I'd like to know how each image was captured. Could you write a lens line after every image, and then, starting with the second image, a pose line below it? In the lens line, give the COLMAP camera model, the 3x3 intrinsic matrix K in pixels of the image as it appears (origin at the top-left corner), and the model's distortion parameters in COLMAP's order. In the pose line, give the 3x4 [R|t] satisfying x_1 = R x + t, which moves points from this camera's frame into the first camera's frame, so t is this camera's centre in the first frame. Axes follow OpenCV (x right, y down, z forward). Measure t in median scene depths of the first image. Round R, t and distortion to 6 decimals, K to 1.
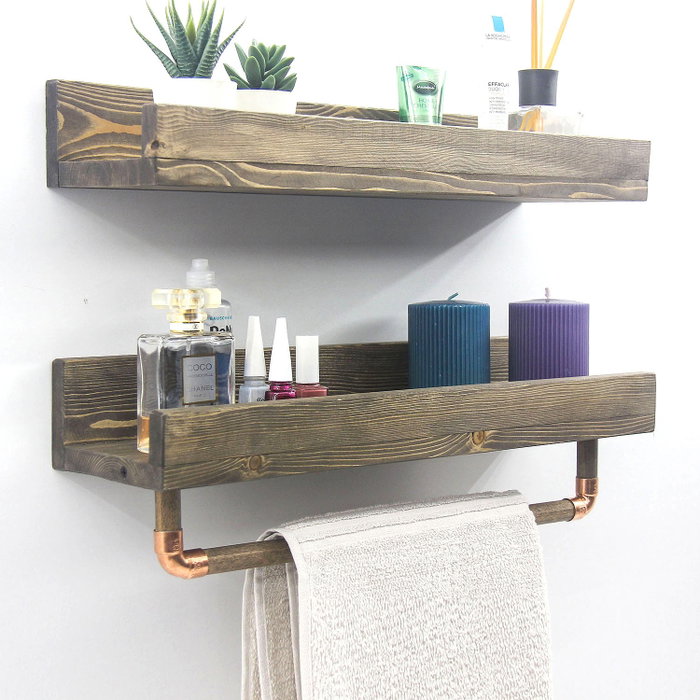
lens RADIAL K [[1408.9, 0, 330.5], [0, 1408.9, 330.7], [0, 0, 1]] dist [0.066376, 0.000000]
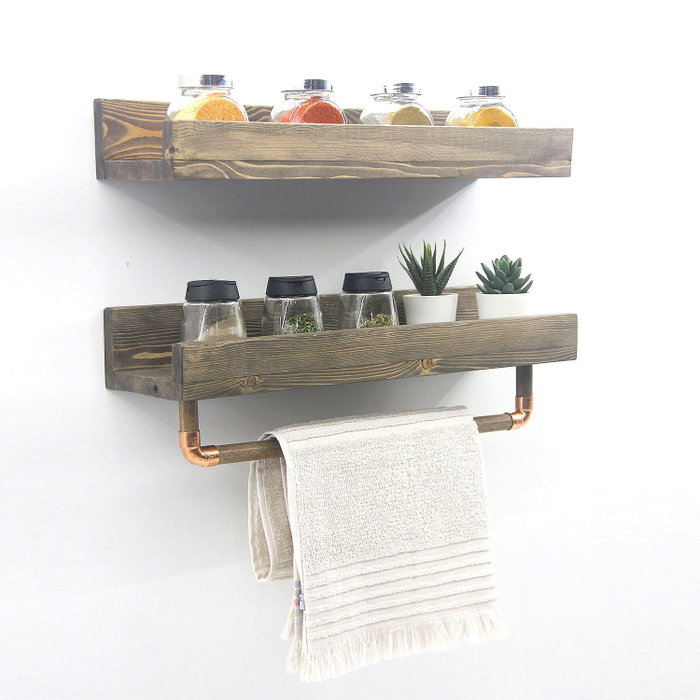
lens RADIAL K [[1396.8, 0, 317.1], [0, 1396.8, 348.2], [0, 0, 1]] dist [0.185500, 0.000000]
pose [[0.998119, -0.011115, -0.060283, 0.085918], [0.013874, 0.998865, 0.045555, 0.000493], [0.059708, -0.046306, 0.997141, -0.321525]]
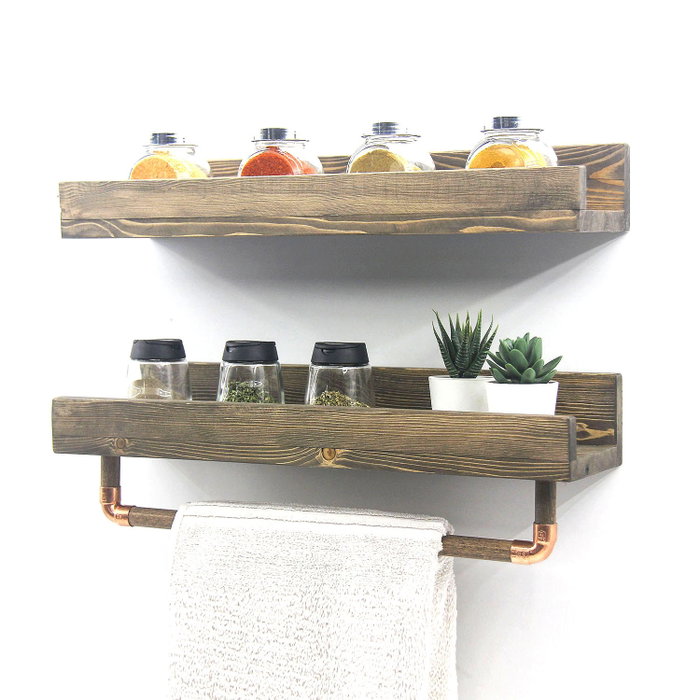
lens RADIAL K [[1531.5, 0, 363.3], [0, 1531.5, 330.5], [0, 0, 1]] dist [0.197860, 0.000000]
pose [[0.451545, 0.033527, -0.891618, 1.251188], [-0.046959, 0.998802, 0.013776, -0.040753], [0.891012, 0.035649, 0.452578, 0.502076]]
